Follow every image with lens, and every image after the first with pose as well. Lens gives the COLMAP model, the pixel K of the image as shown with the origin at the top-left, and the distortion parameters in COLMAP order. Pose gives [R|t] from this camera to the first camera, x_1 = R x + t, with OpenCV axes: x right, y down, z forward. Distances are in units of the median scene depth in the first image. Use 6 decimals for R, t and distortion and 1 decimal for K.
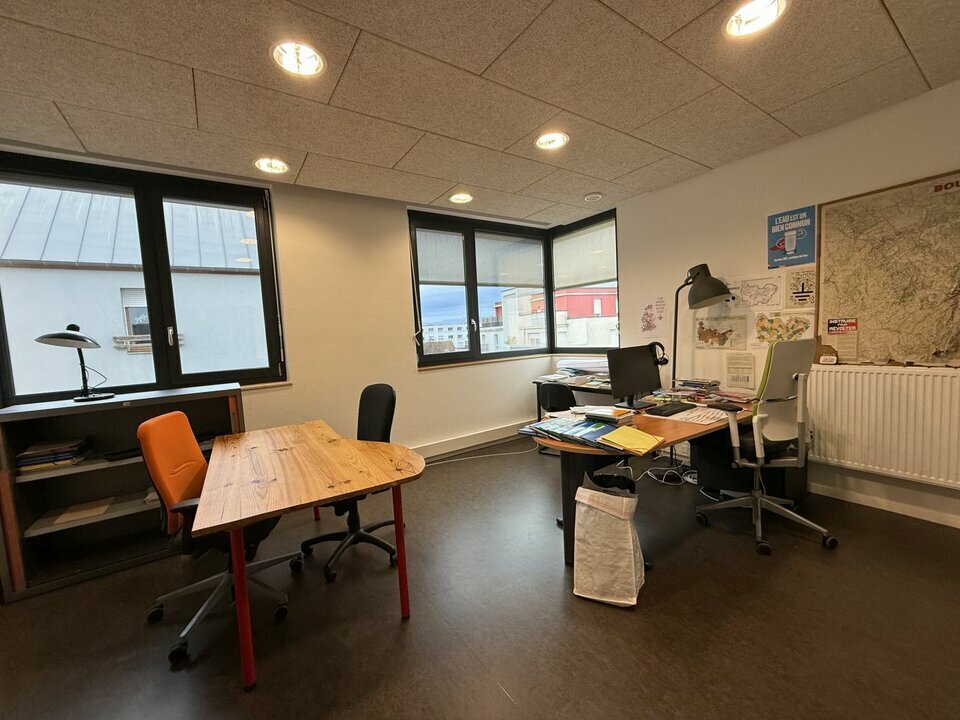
lens RADIAL K [[382.8, 0, 473.2], [0, 382.8, 358.7], [0, 0, 1]] dist [0.000598, -0.000011]
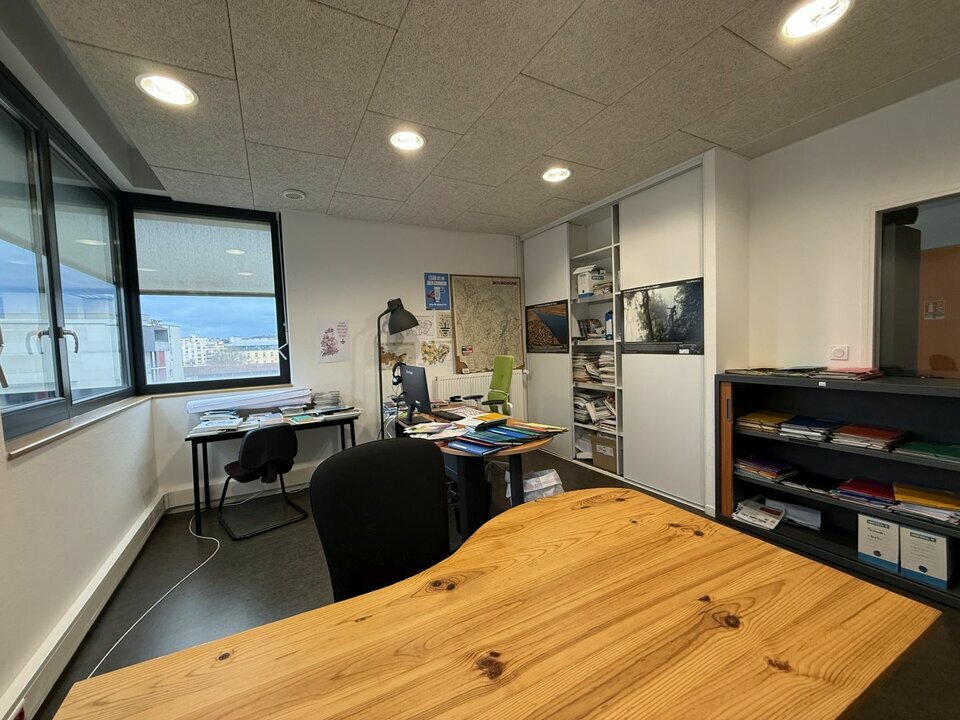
lens RADIAL K [[382.8, 0, 474.6], [0, 382.8, 362.9], [0, 0, 1]] dist [0.000598, -0.000011]
pose [[0.096999, -0.003811, 0.995277, -0.623150], [0.097741, 0.995195, -0.005716, -0.015296], [-0.990474, 0.097834, 0.096906, 0.722032]]
